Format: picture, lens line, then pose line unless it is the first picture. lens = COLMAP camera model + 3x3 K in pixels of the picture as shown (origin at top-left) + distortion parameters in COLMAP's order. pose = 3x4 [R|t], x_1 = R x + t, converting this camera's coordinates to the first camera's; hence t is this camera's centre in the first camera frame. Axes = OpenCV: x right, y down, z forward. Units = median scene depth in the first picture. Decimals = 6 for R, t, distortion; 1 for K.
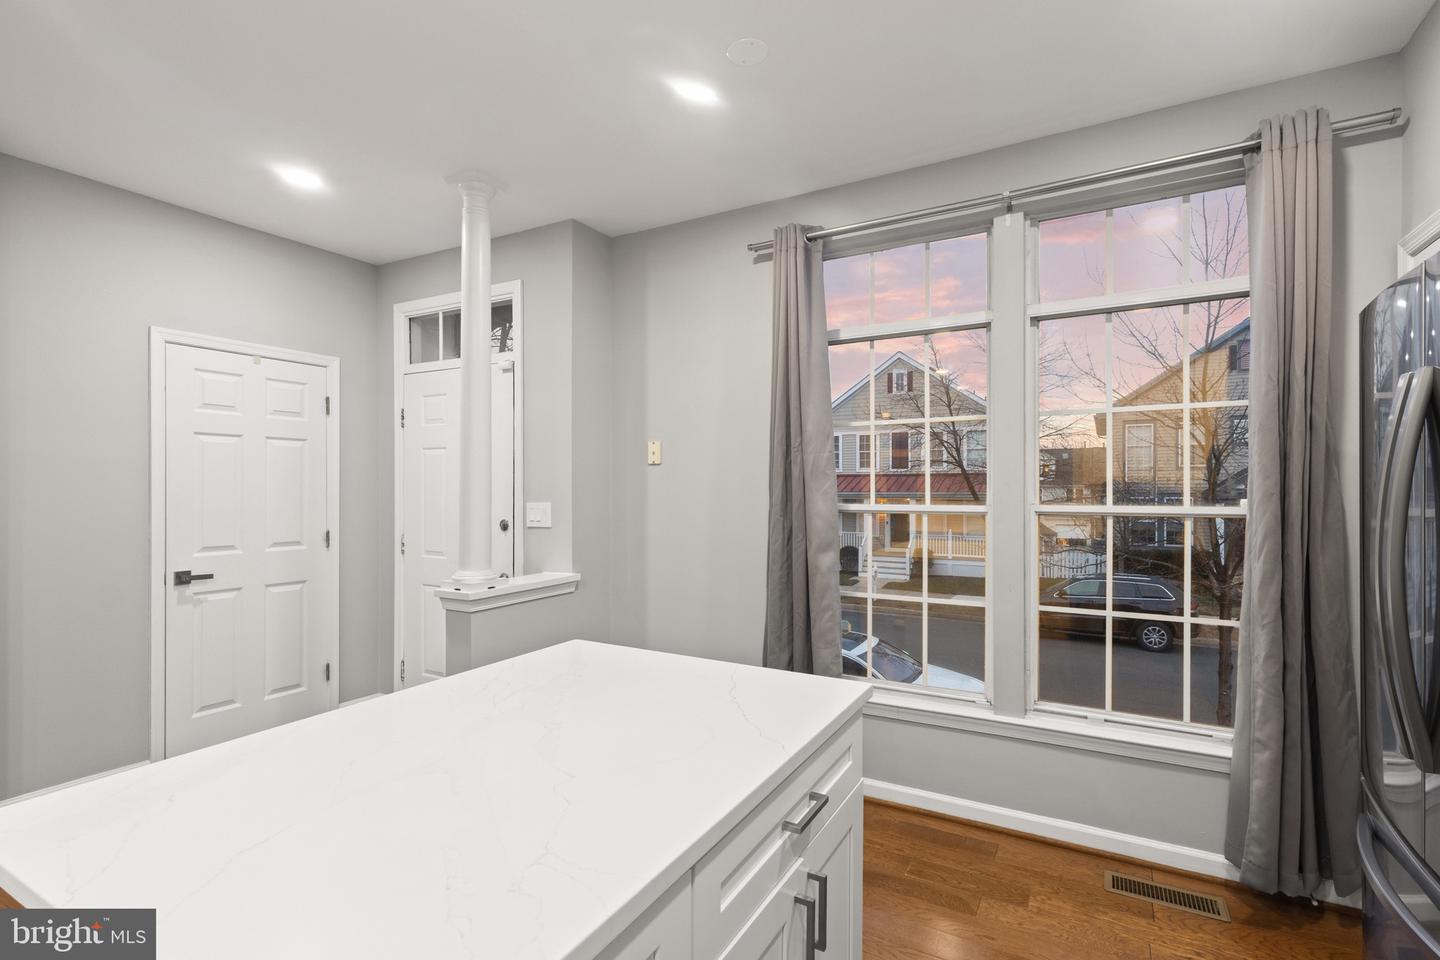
lens RADIAL K [[676.4, 0, 697.4], [0, 676.4, 478.6], [0, 0, 1]] dist [-0.000720, -0.000103]
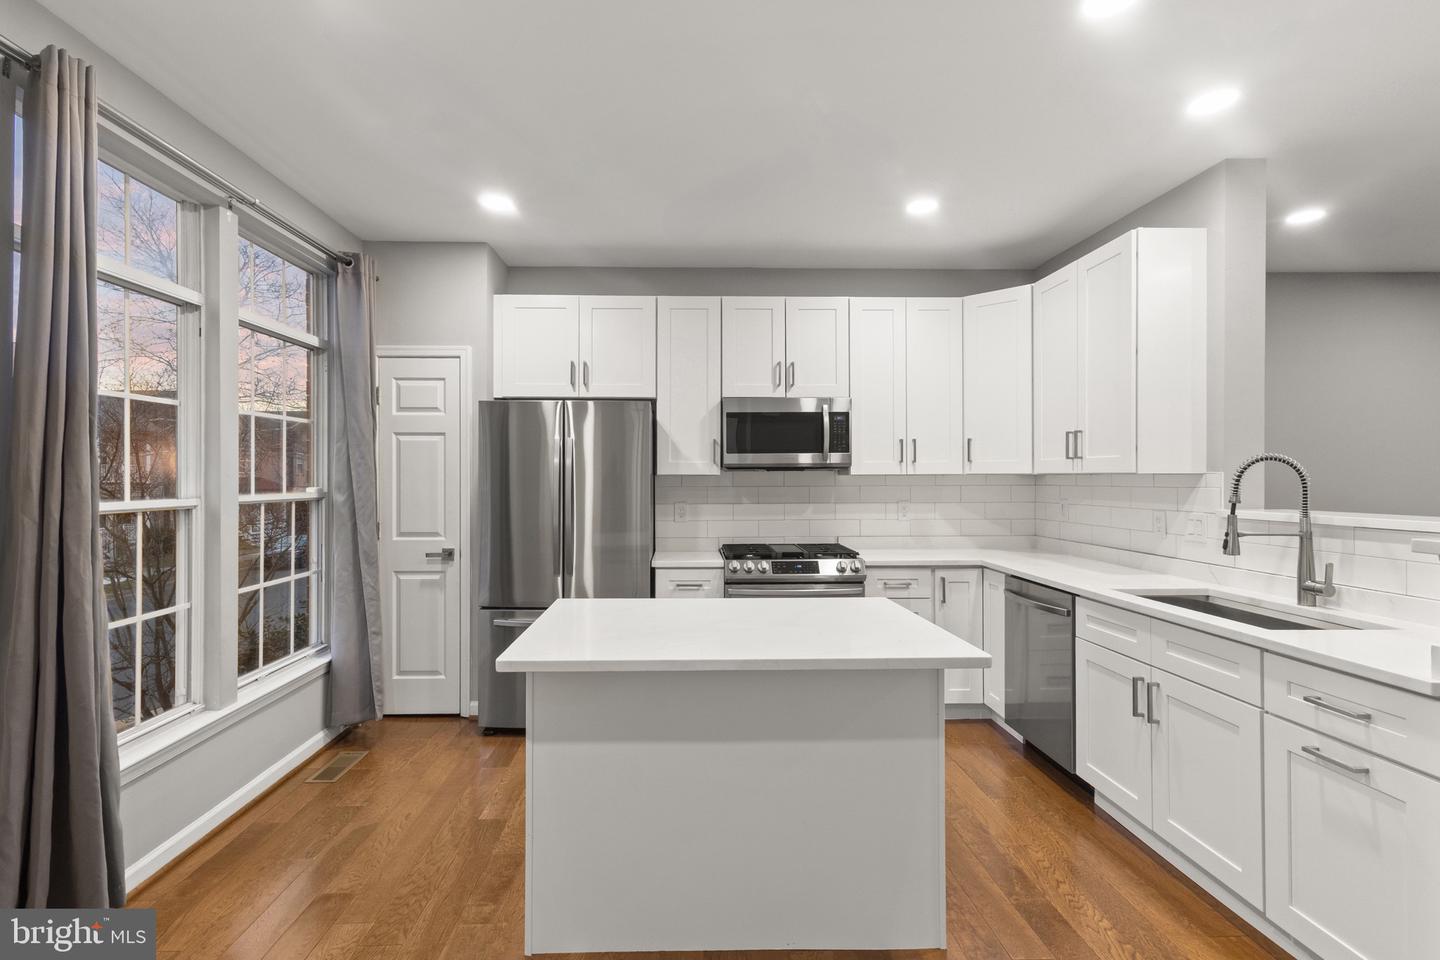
lens RADIAL K [[676.4, 0, 697.4], [0, 676.4, 478.6], [0, 0, 1]] dist [-0.000720, -0.000103]
pose [[-0.529776, 0.001943, 0.848135, -0.812800], [-0.002542, 0.999989, -0.003879, 0.013627], [-0.848134, -0.004211, -0.529765, 0.990840]]
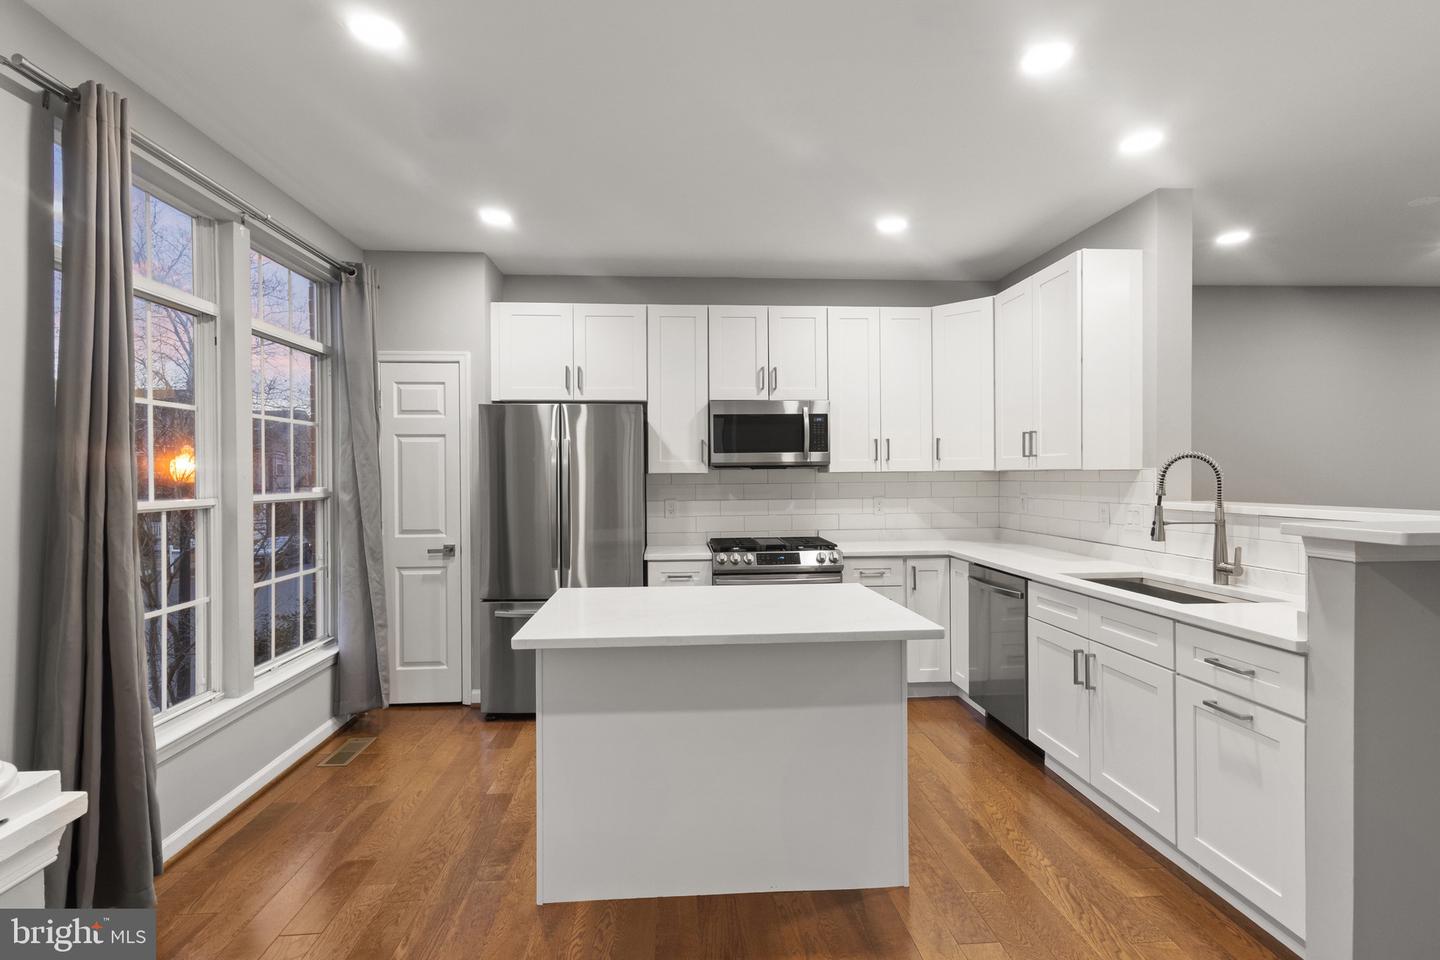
lens RADIAL K [[669.6, 0, 720.0], [0, 669.6, 480.0], [0, 0, 1]] dist [-0.000316, -0.000051]
pose [[-0.574146, 0.000962, 0.818752, -0.886910], [0.003630, 0.999992, 0.001371, 0.013724], [-0.818745, 0.003759, -0.574145, 1.044019]]
